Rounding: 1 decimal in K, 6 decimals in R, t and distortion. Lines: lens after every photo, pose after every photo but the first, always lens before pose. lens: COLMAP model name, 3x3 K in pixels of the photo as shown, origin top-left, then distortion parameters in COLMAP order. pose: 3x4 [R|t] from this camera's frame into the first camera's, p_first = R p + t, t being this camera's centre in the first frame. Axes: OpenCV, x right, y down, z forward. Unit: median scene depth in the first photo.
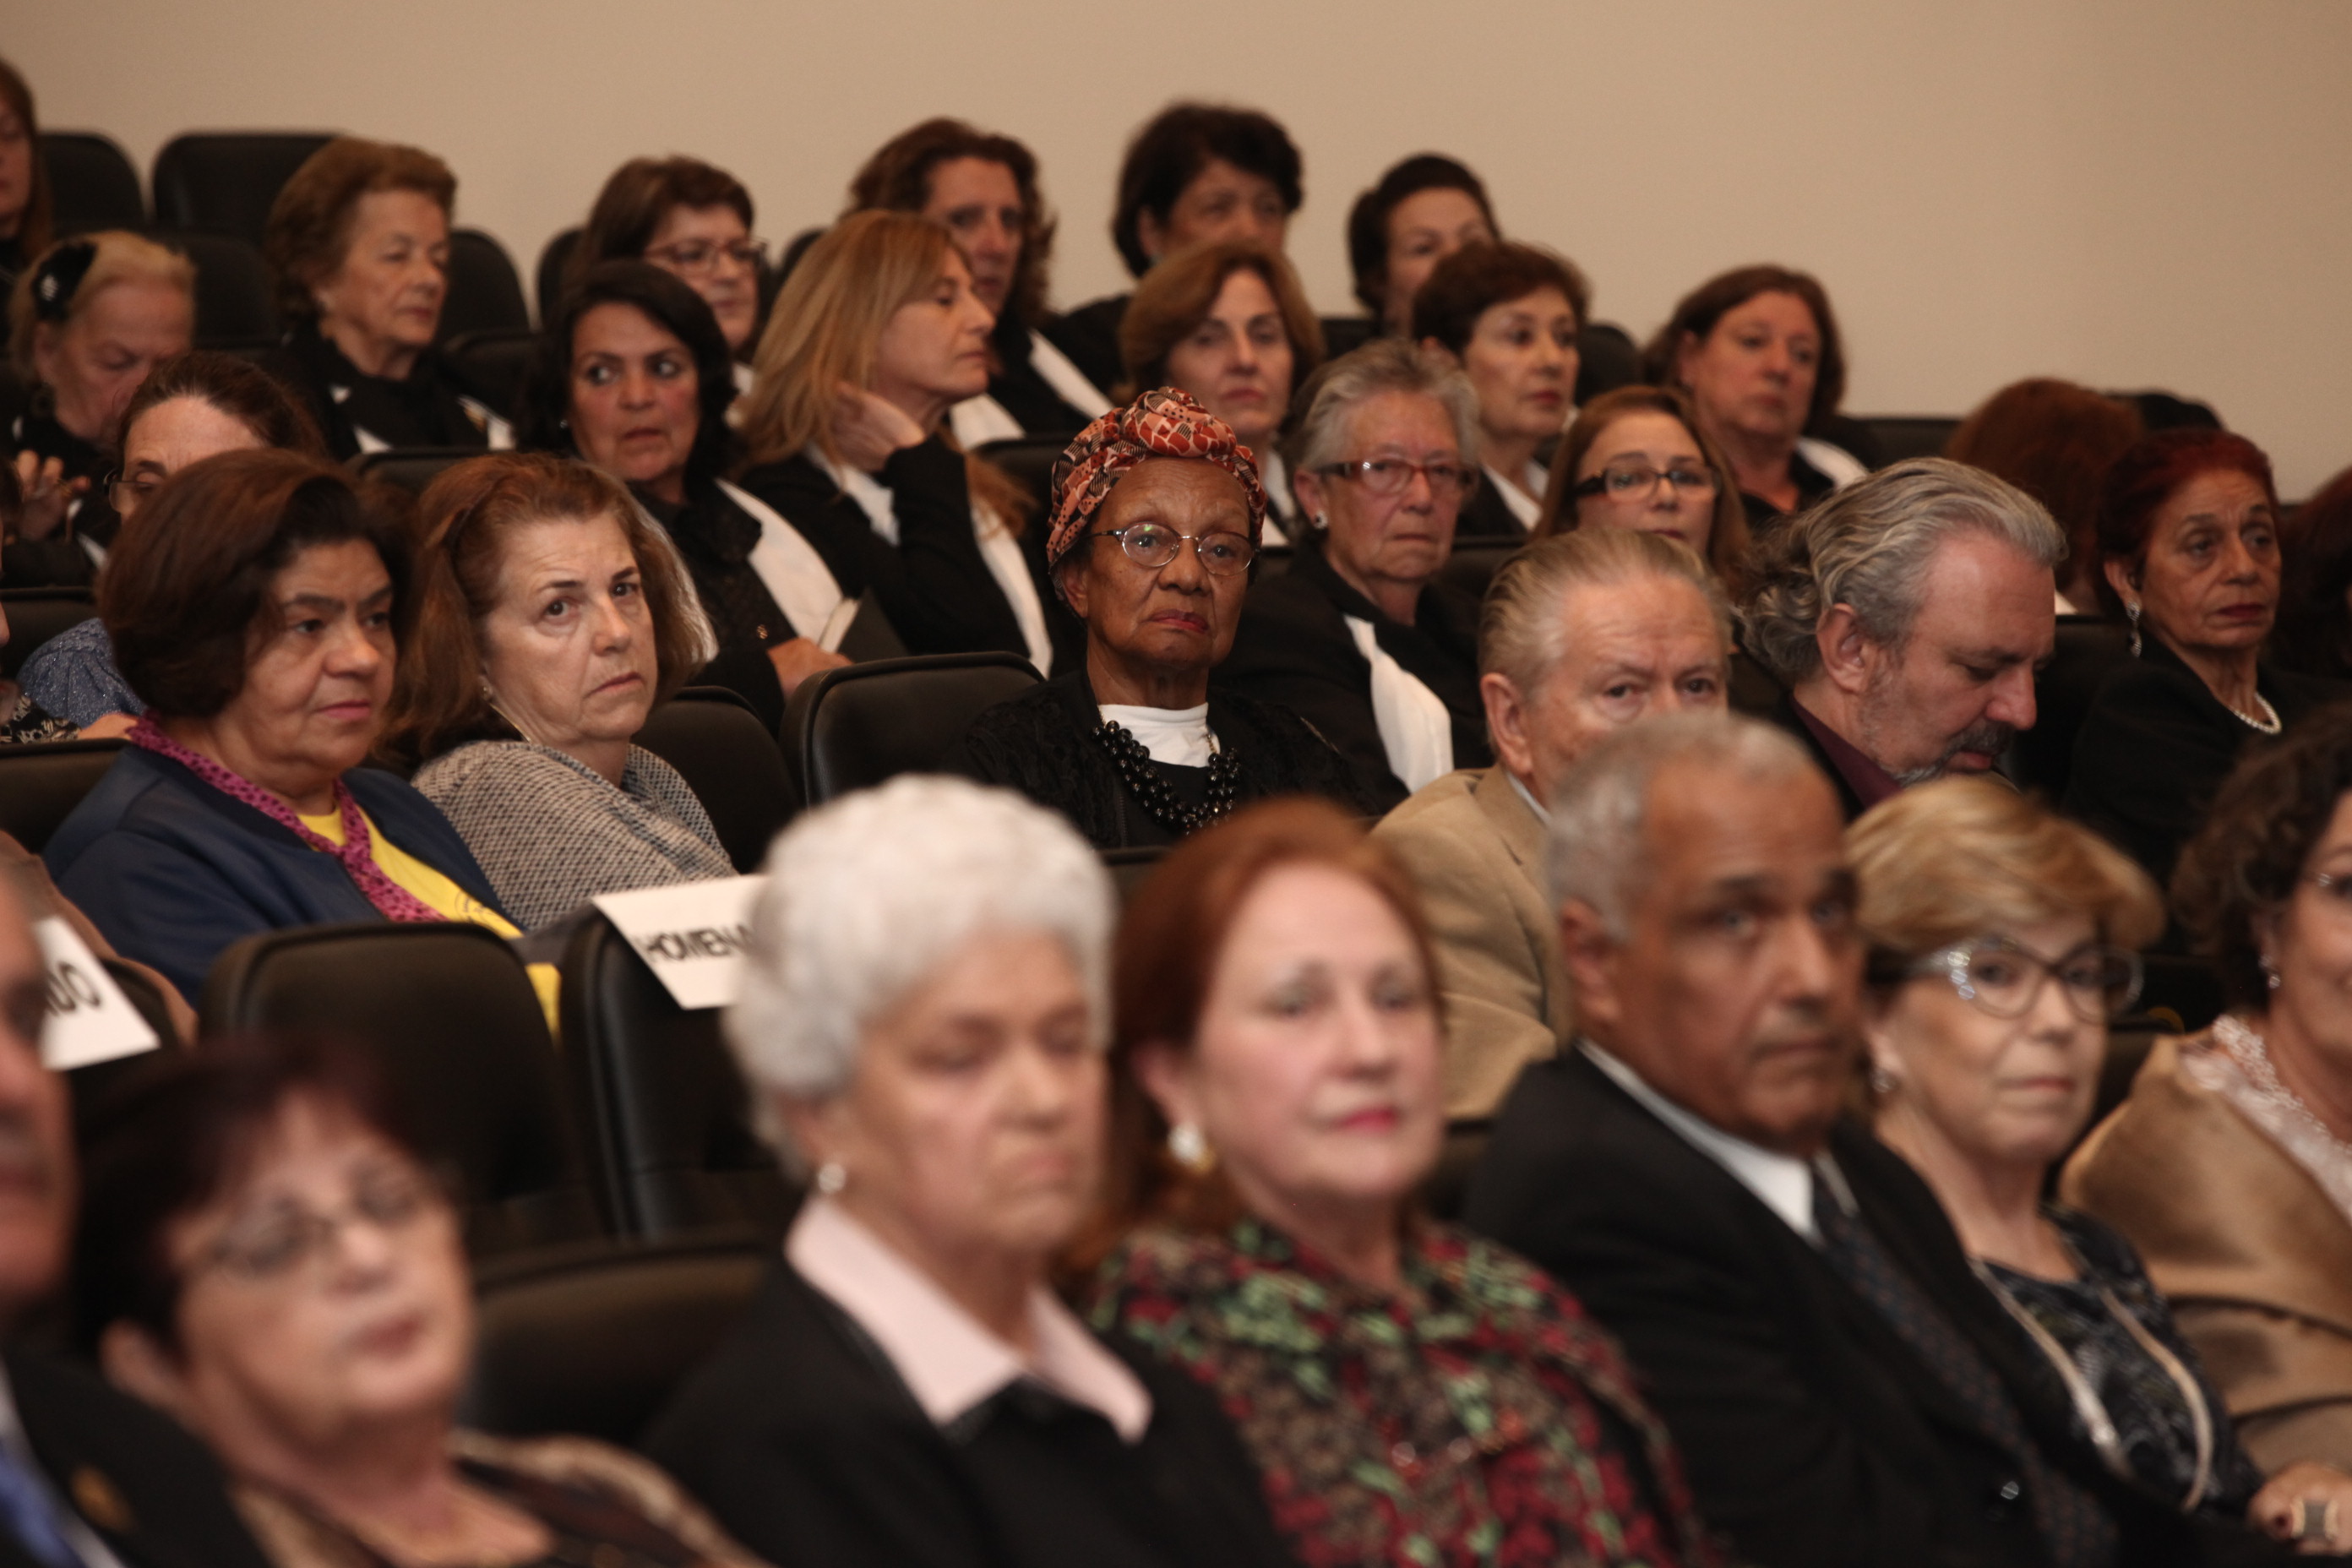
lens RADIAL K [[13562.2, 0, 1176.0], [0, 13562.2, 784.0], [0, 0, 1]] dist [-13.417638, -3.047151]
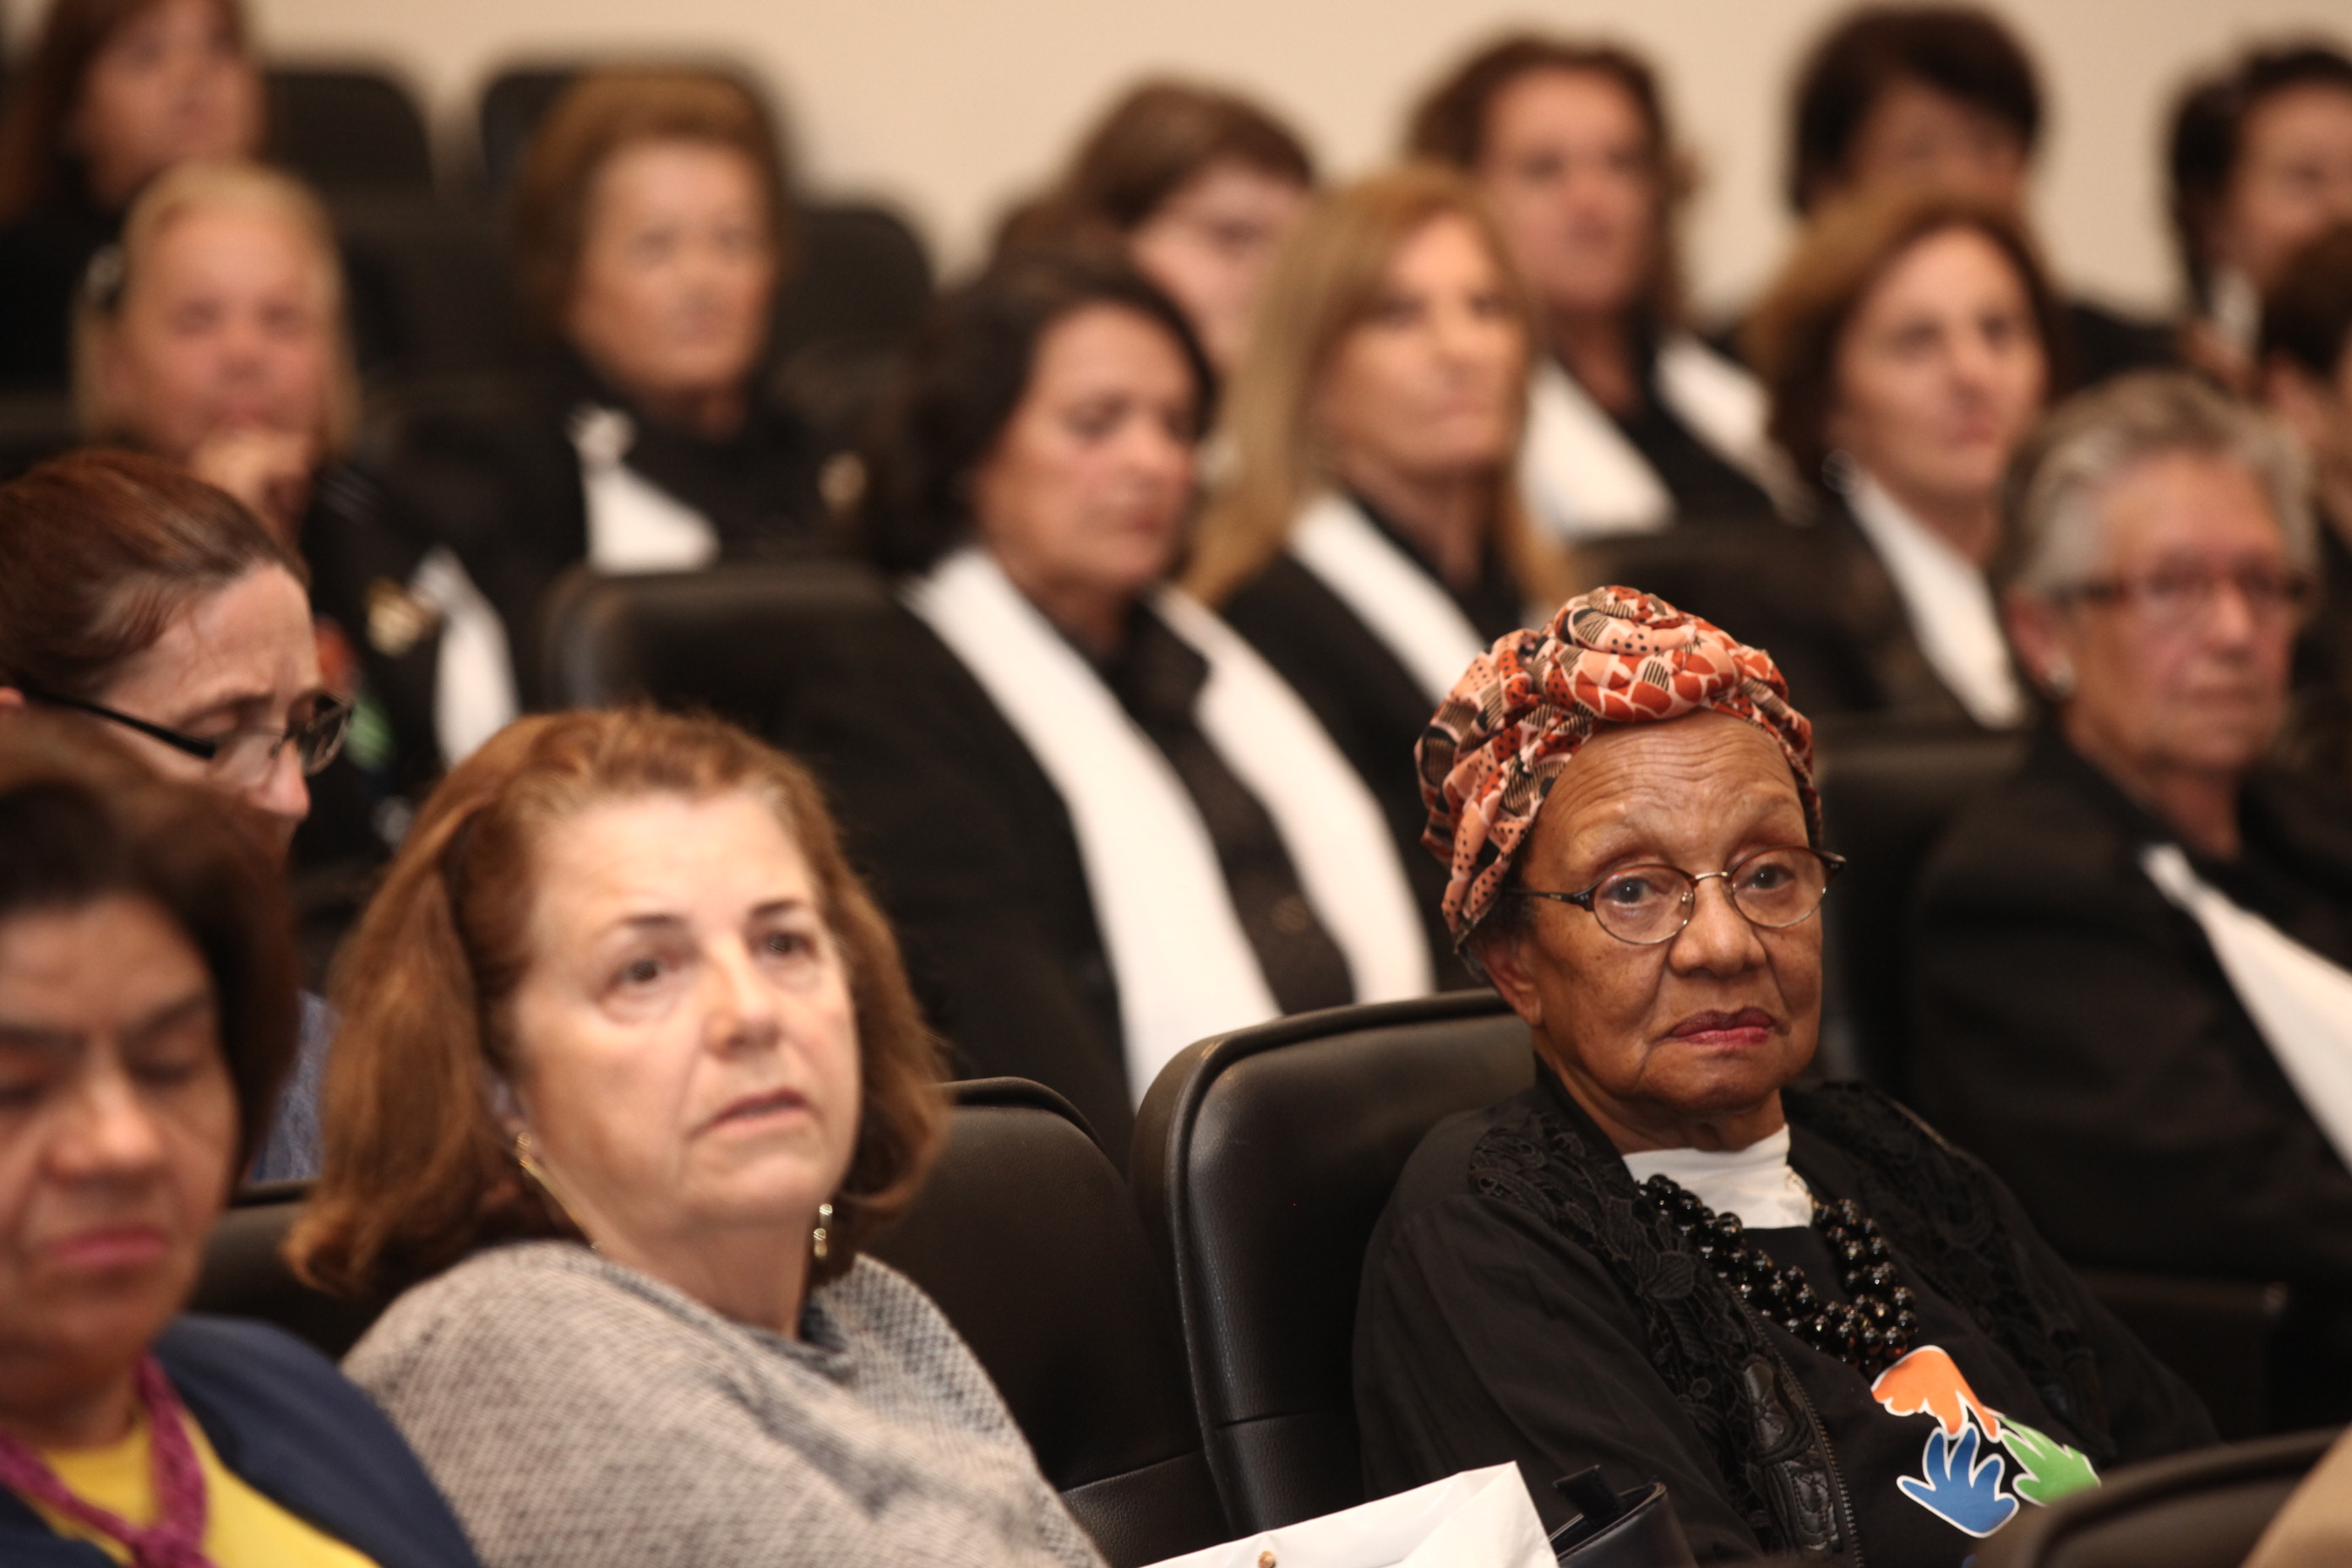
lens RADIAL K [[13561.4, 0, 1176.6], [0, 13561.4, 934.8], [0, 0, 1]] dist [-4.496020, -1.773443]
pose [[0.995647, -0.064092, -0.067668, 0.011231], [0.065173, 0.997777, 0.013894, -0.020753], [0.066627, -0.018244, 0.997611, 0.459885]]
